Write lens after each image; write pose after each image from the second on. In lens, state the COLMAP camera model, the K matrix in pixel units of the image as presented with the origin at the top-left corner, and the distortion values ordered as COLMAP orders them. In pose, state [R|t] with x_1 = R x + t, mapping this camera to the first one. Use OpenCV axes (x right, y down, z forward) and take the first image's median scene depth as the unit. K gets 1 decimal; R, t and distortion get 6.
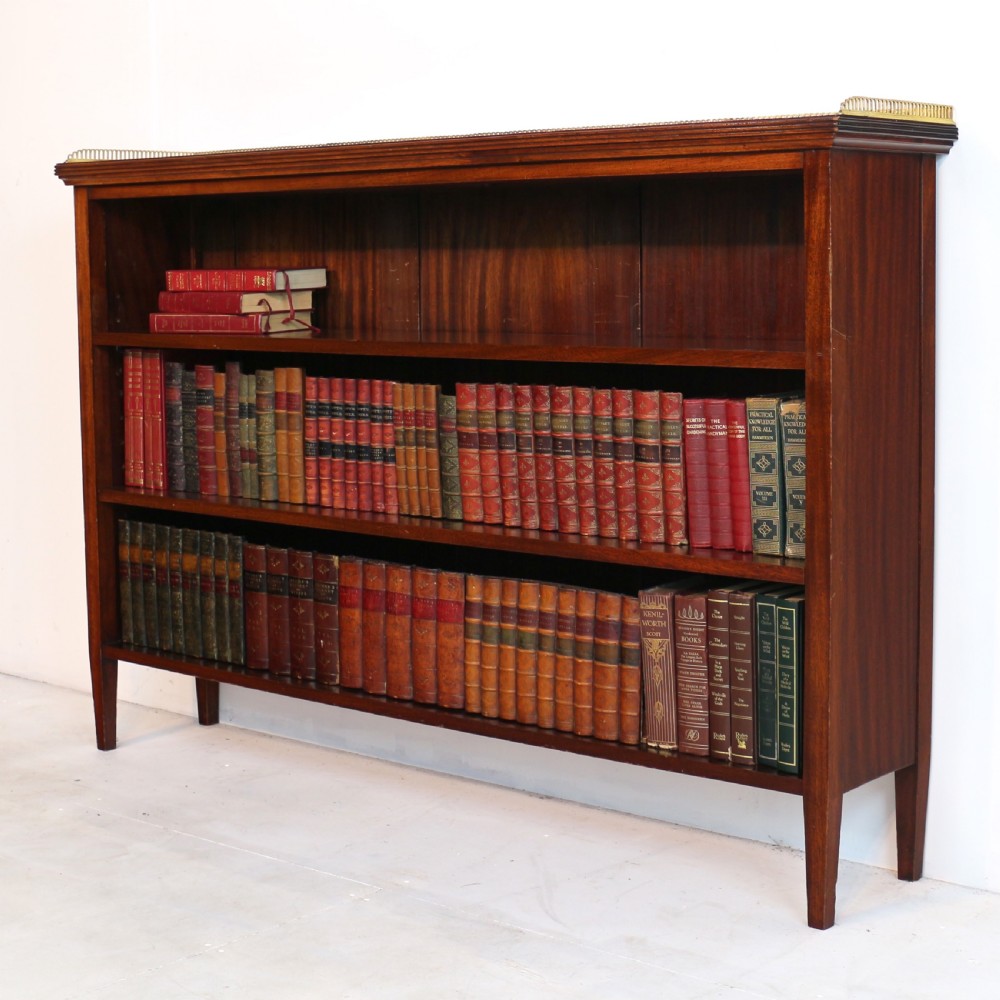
lens RADIAL K [[1941.7, 0, 499.7], [0, 1941.7, 432.4], [0, 0, 1]] dist [-0.100899, 0.016518]
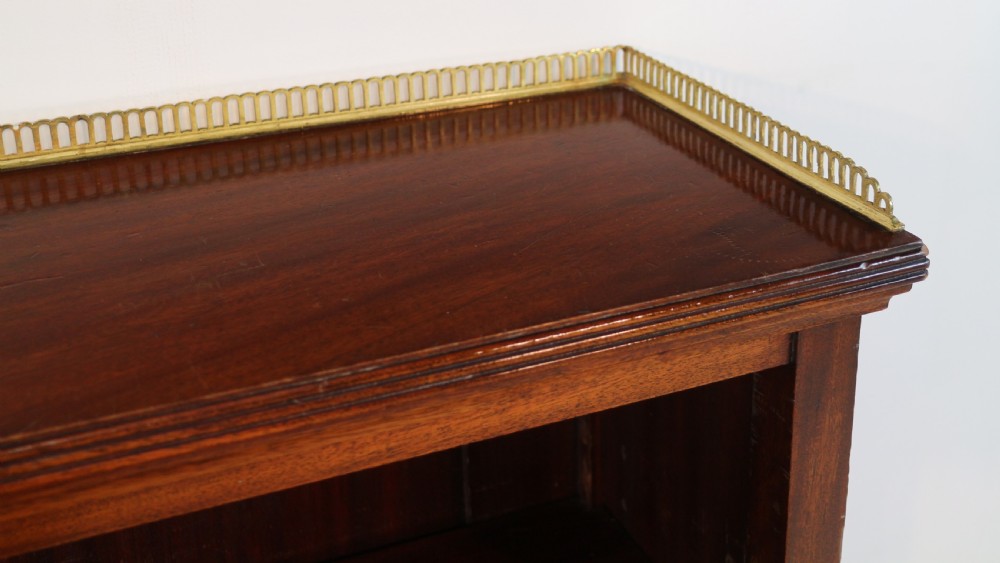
lens RADIAL K [[1282.6, 0, 598.1], [0, 1282.6, 163.0], [0, 0, 1]] dist [-0.095388, 0.084498]
pose [[0.406717, -0.292606, 0.865427, -0.063592], [0.083950, 0.955281, 0.283533, -0.222133], [-0.909689, -0.042665, 0.413093, 0.815982]]
